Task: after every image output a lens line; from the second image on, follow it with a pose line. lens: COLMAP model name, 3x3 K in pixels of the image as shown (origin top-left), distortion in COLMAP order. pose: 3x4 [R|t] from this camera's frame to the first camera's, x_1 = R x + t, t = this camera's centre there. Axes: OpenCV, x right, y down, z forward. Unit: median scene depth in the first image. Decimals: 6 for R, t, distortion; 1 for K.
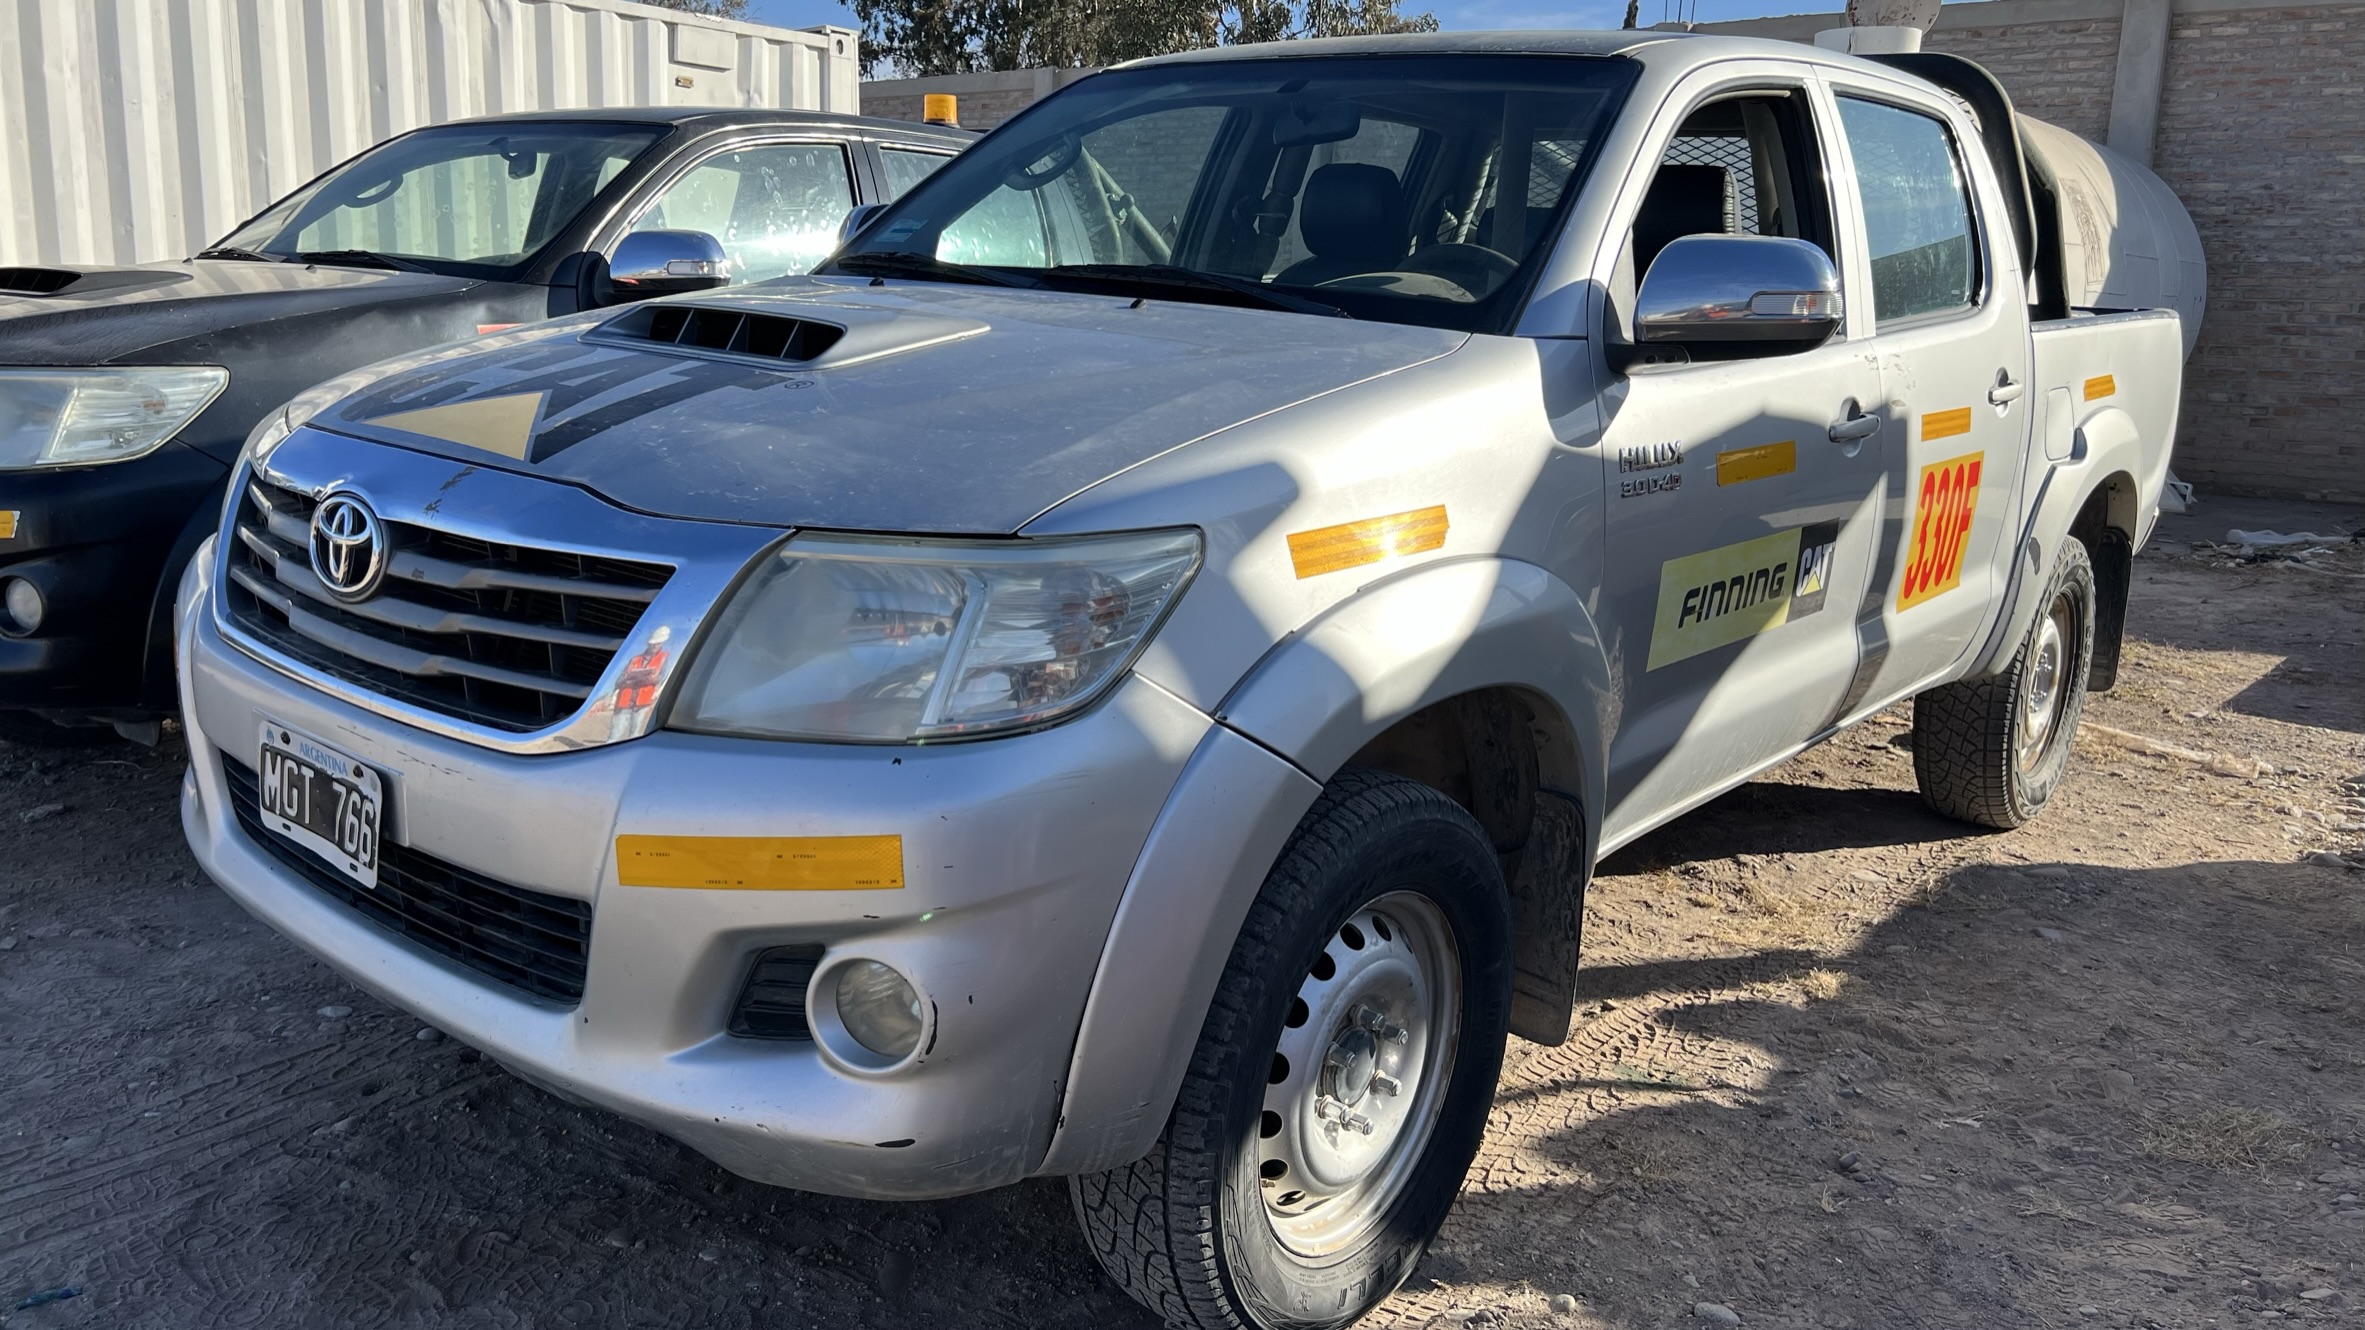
lens RADIAL K [[1748.3, 0, 1182.5], [0, 1748.3, 665.0], [0, 0, 1]] dist [0.030566, -0.008113]
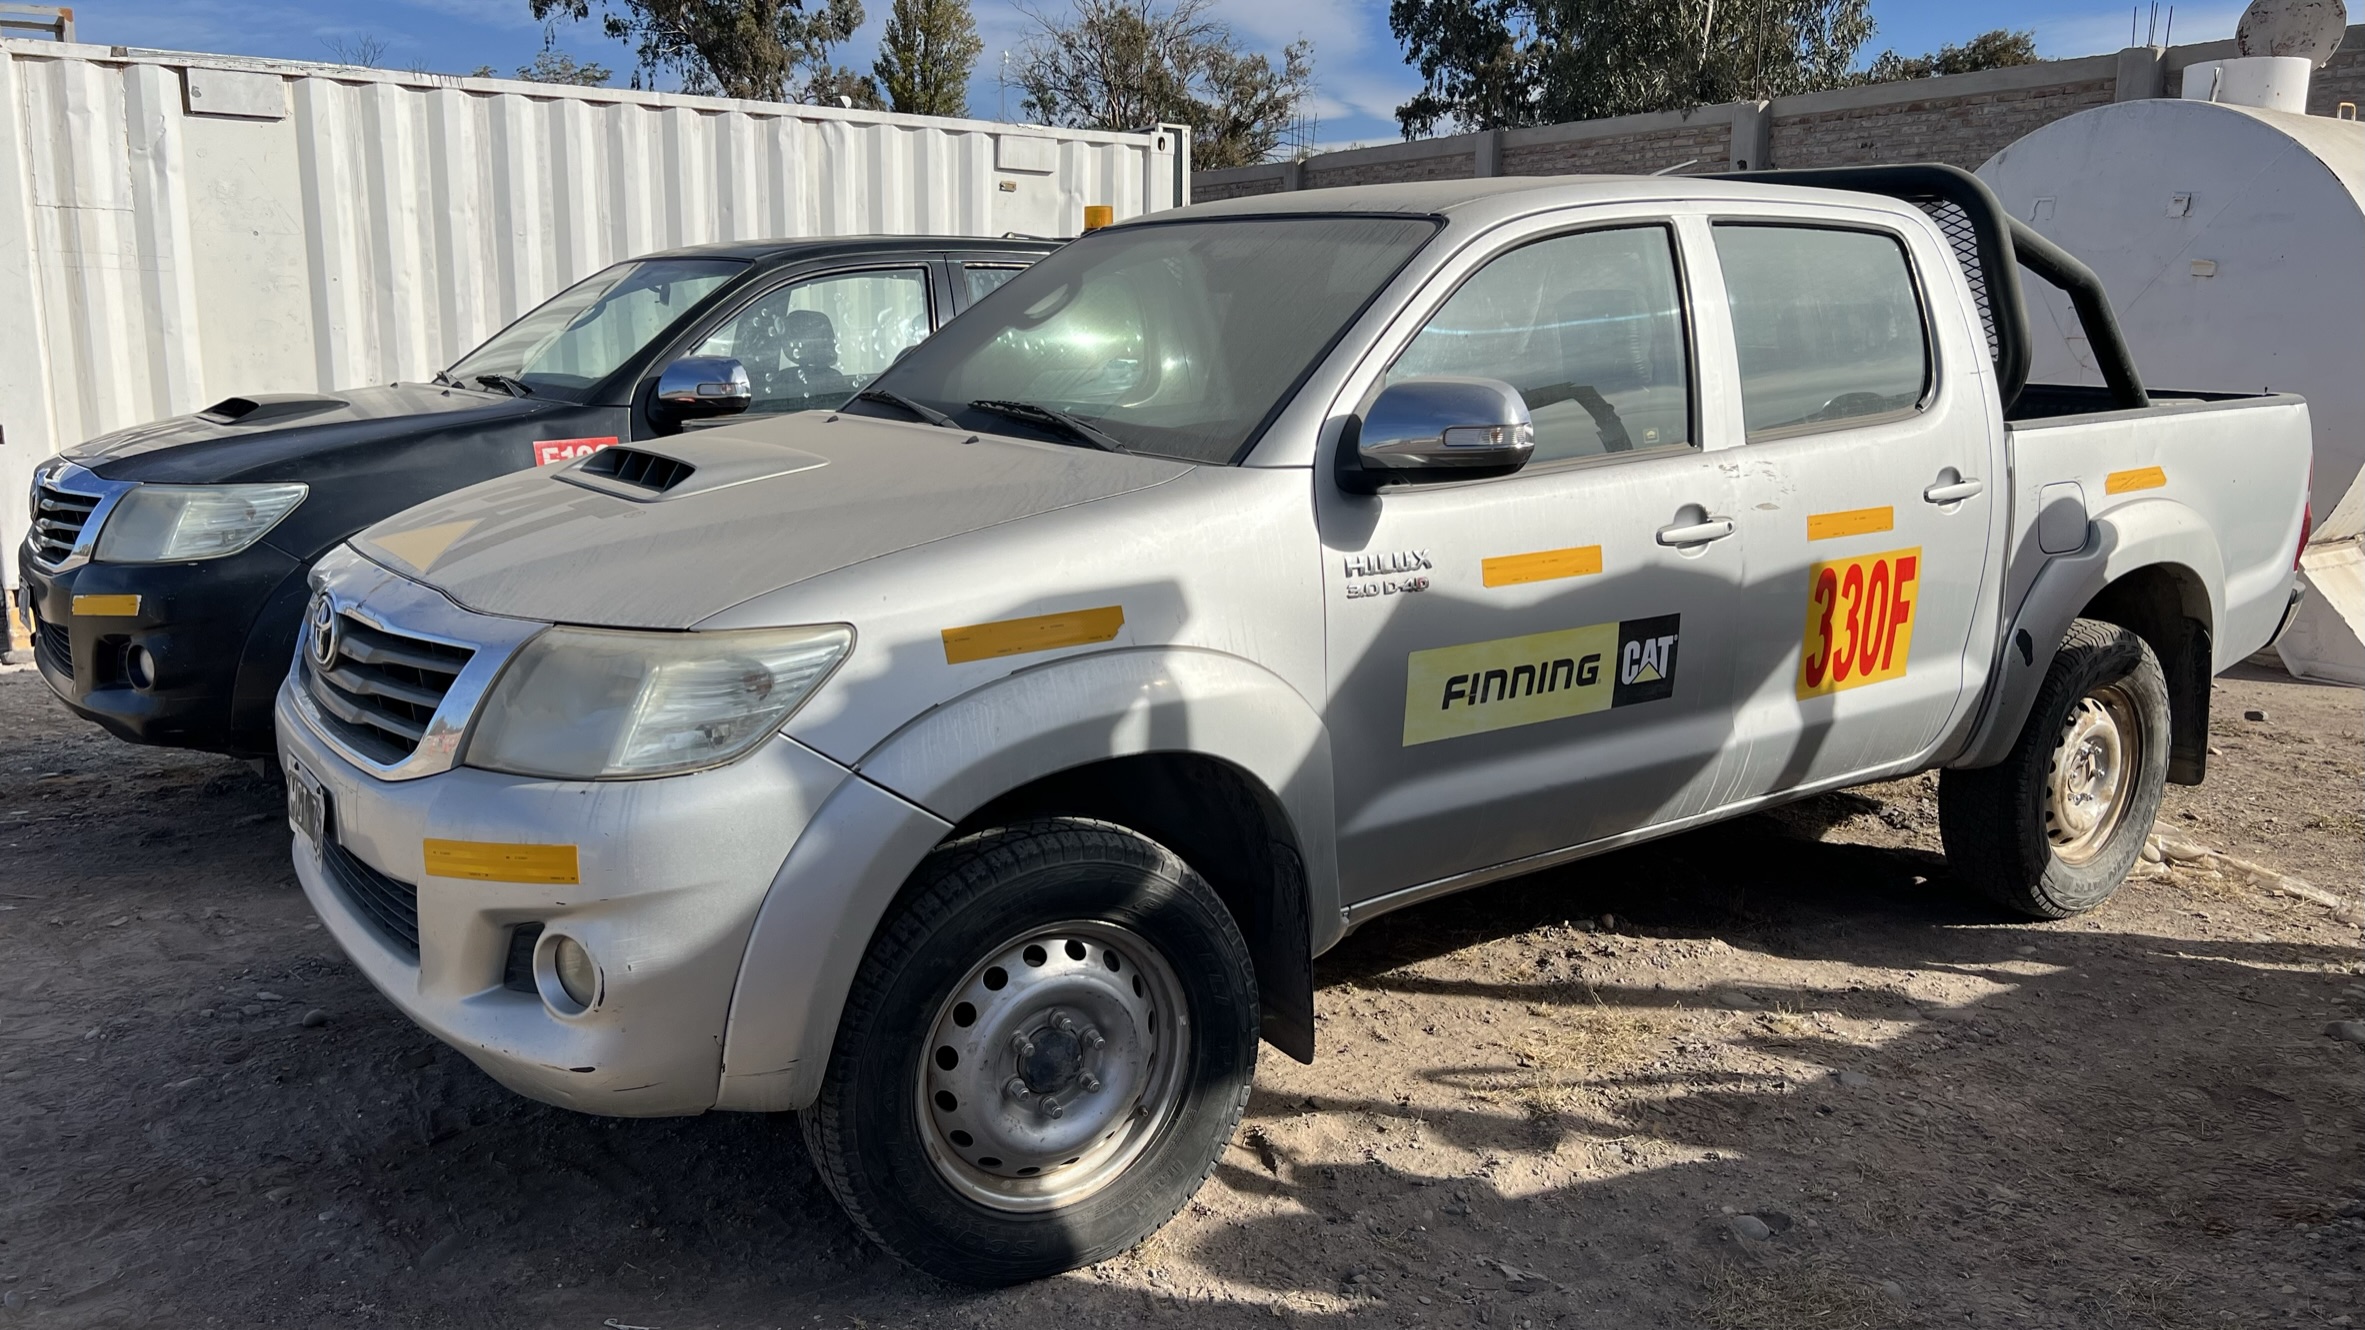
lens RADIAL K [[1748.3, 0, 1182.5], [0, 1748.3, 665.0], [0, 0, 1]] dist [0.030566, -0.008113]
pose [[0.976517, 0.018625, -0.214635, 0.359290], [-0.026424, 0.999089, -0.033522, -0.007266], [0.213815, 0.038407, 0.976119, -0.159920]]
